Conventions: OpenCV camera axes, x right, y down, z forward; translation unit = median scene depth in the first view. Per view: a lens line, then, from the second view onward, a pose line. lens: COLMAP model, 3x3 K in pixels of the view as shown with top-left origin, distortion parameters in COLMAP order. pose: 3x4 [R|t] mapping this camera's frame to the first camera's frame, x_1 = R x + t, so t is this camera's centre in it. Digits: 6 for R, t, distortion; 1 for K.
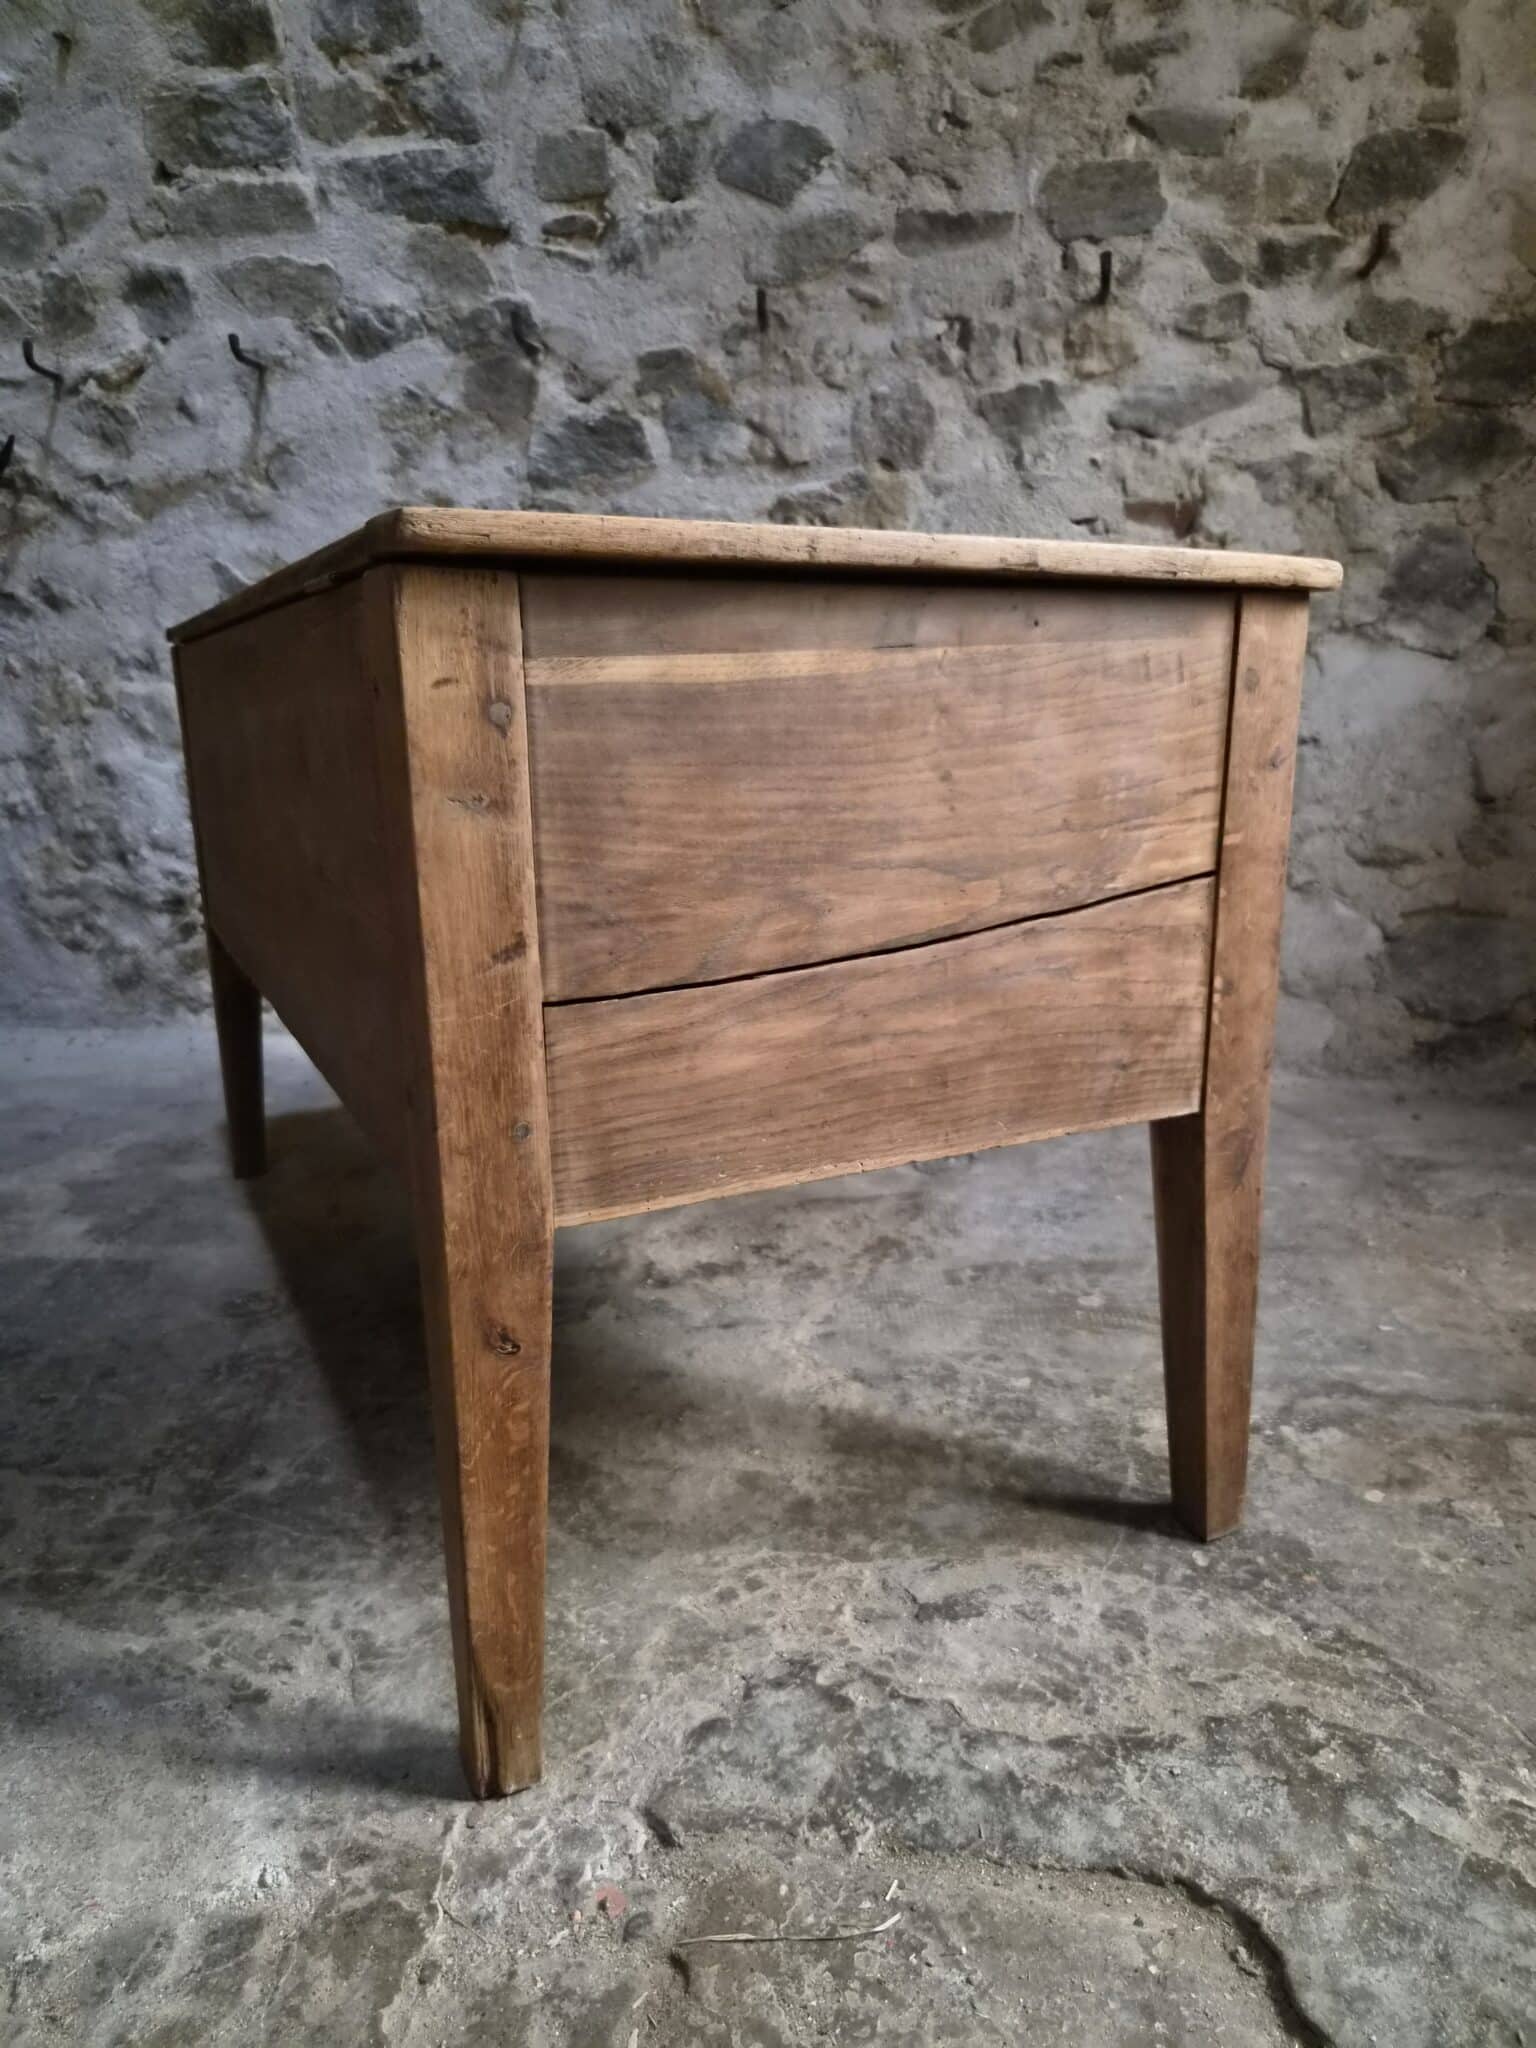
lens RADIAL K [[1373.7, 0, 789.3], [0, 1373.7, 1036.0], [0, 0, 1]] dist [0.058868, -0.046141]
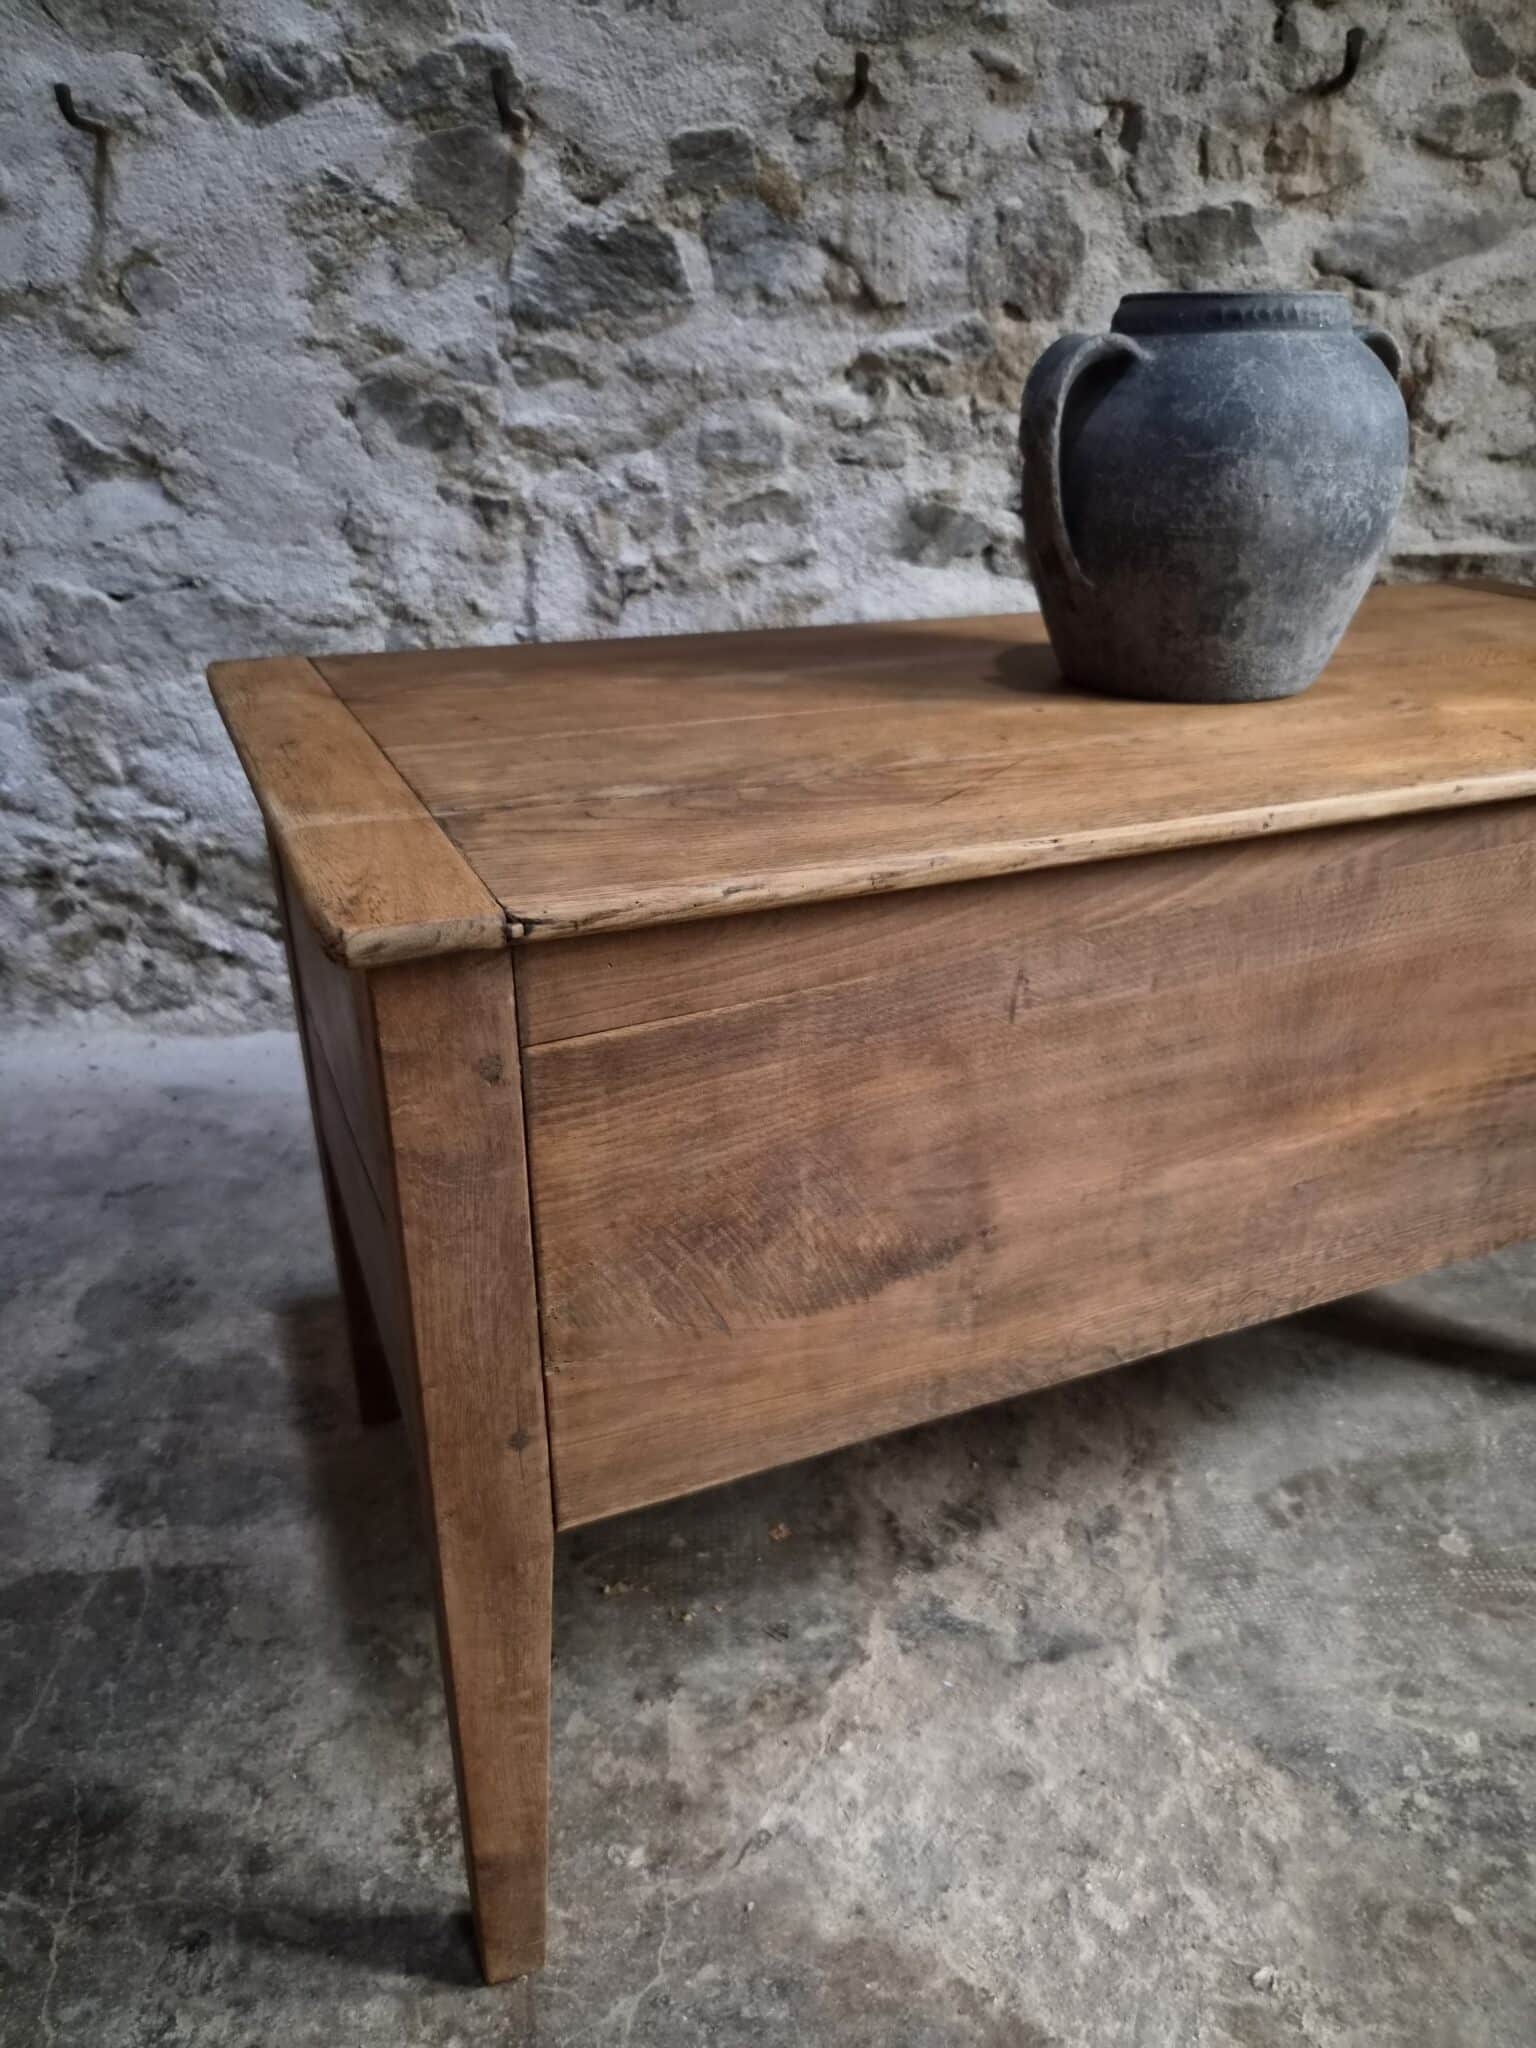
lens RADIAL K [[1388.6, 0, 770.9], [0, 1388.6, 1033.9], [0, 0, 1]] dist [0.052048, -0.043907]
pose [[0.989688, -0.056298, 0.131709, -0.188236], [0.029118, 0.979397, 0.199832, -0.193196], [-0.140246, -0.193936, 0.970938, 0.215531]]
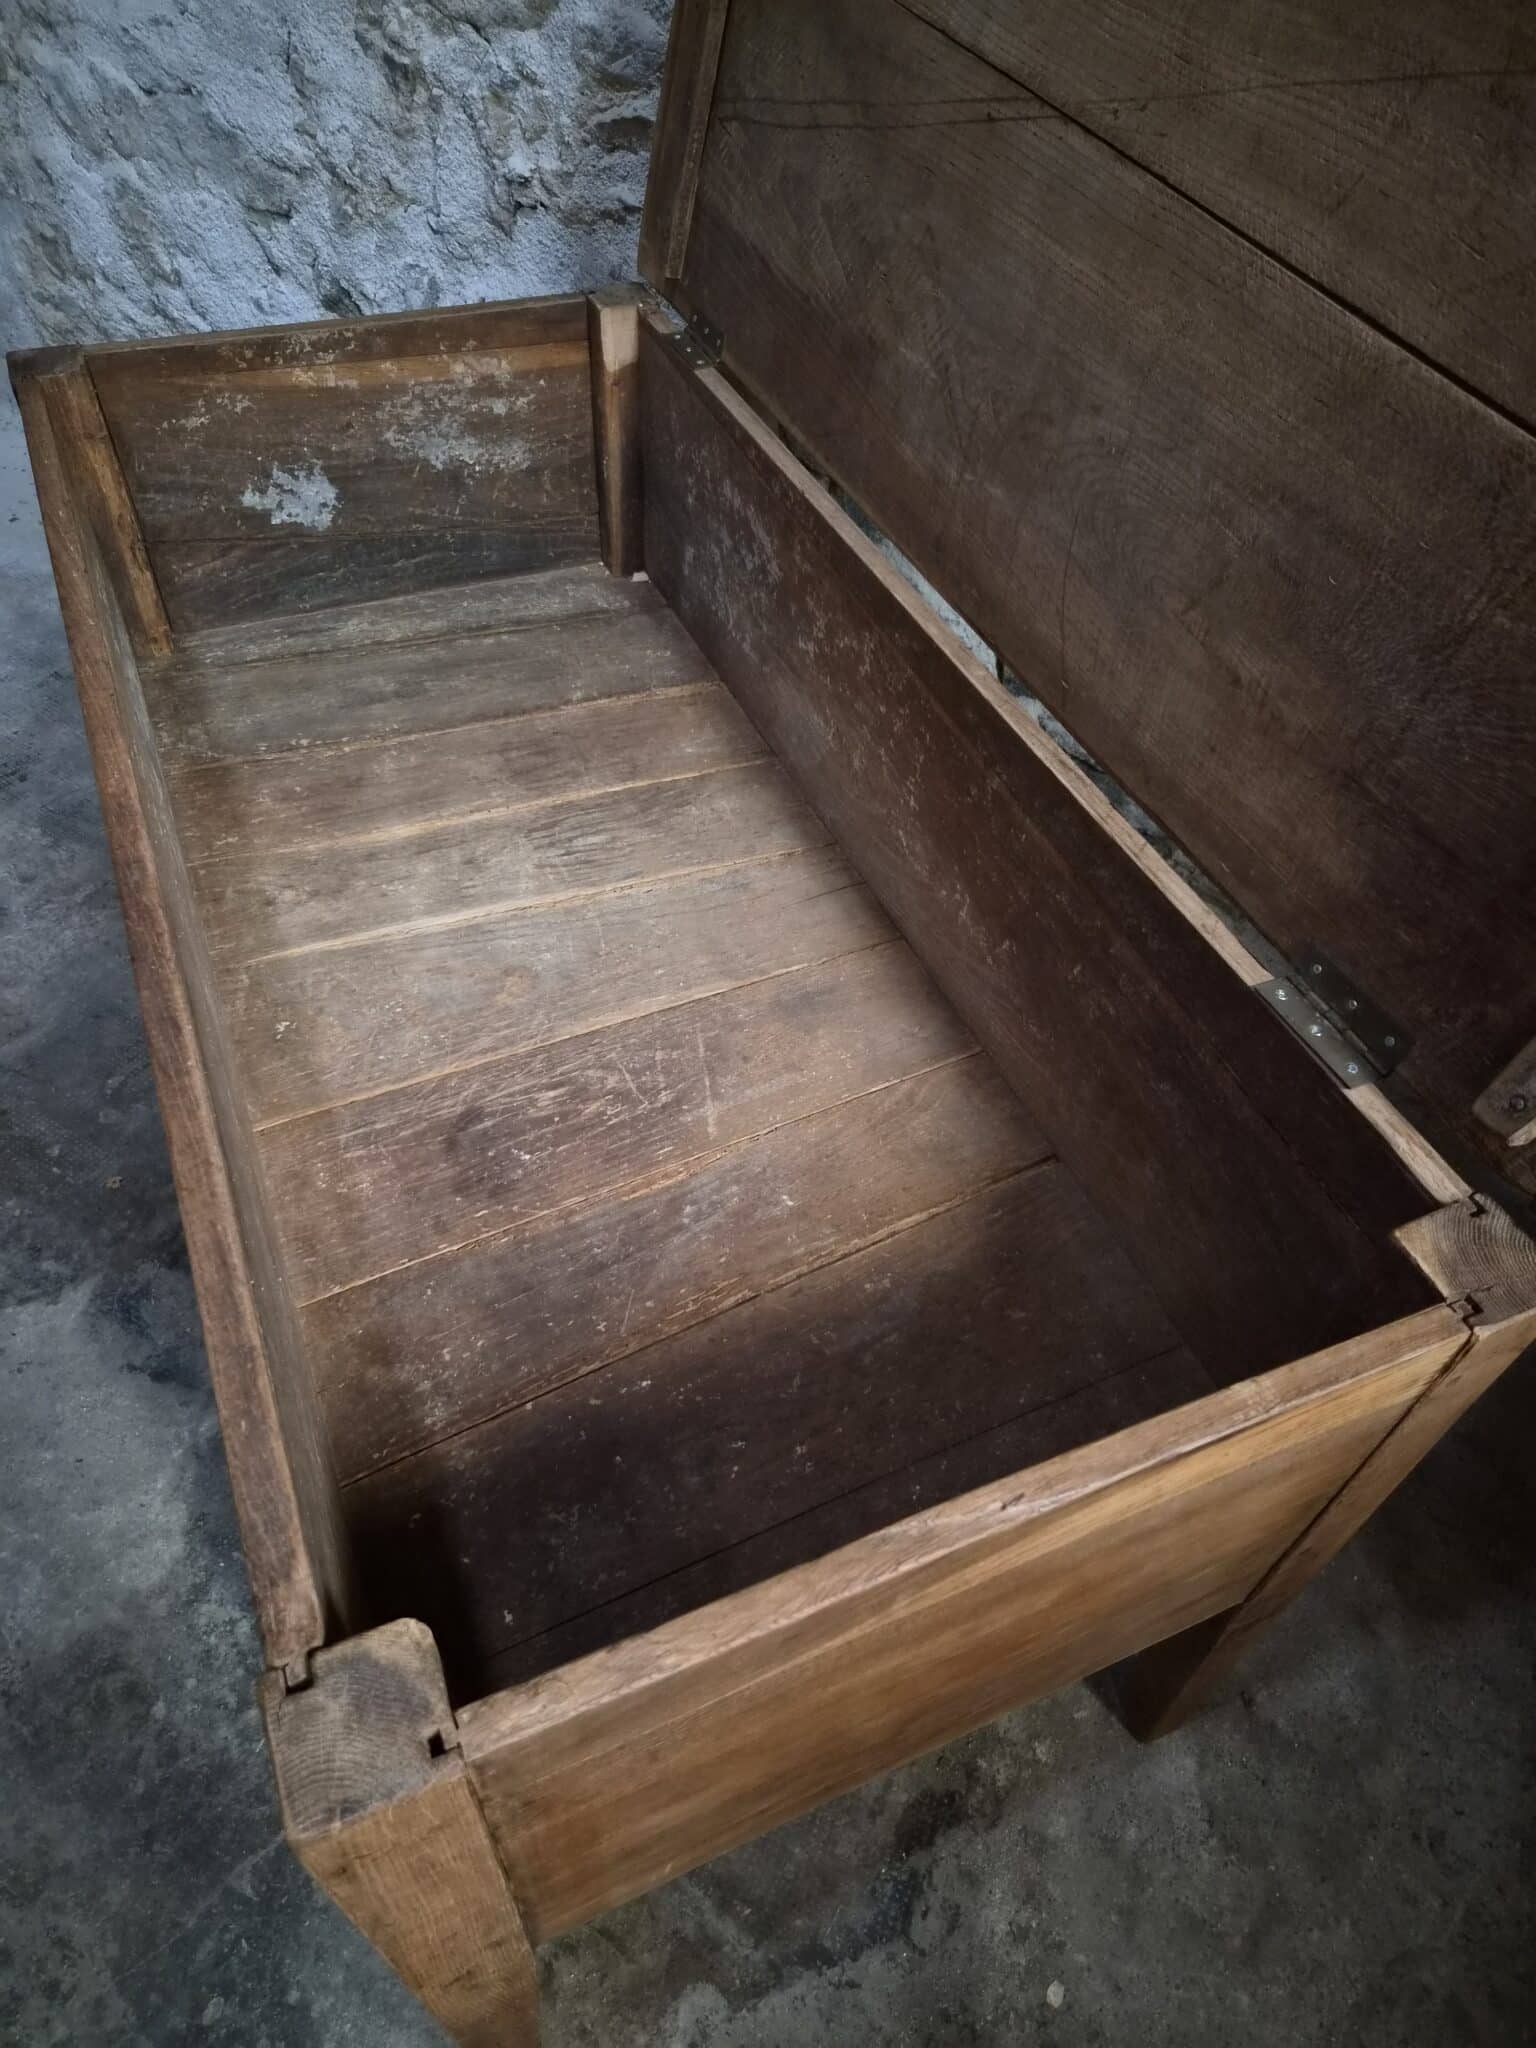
lens RADIAL K [[1379.9, 0, 761.8], [0, 1379.9, 1027.5], [0, 0, 1]] dist [0.059836, -0.047429]
pose [[0.906520, 0.338672, -0.252036, 0.322574], [-0.141121, 0.805770, 0.575168, -0.388476], [0.397876, -0.485834, 0.778241, 0.354594]]
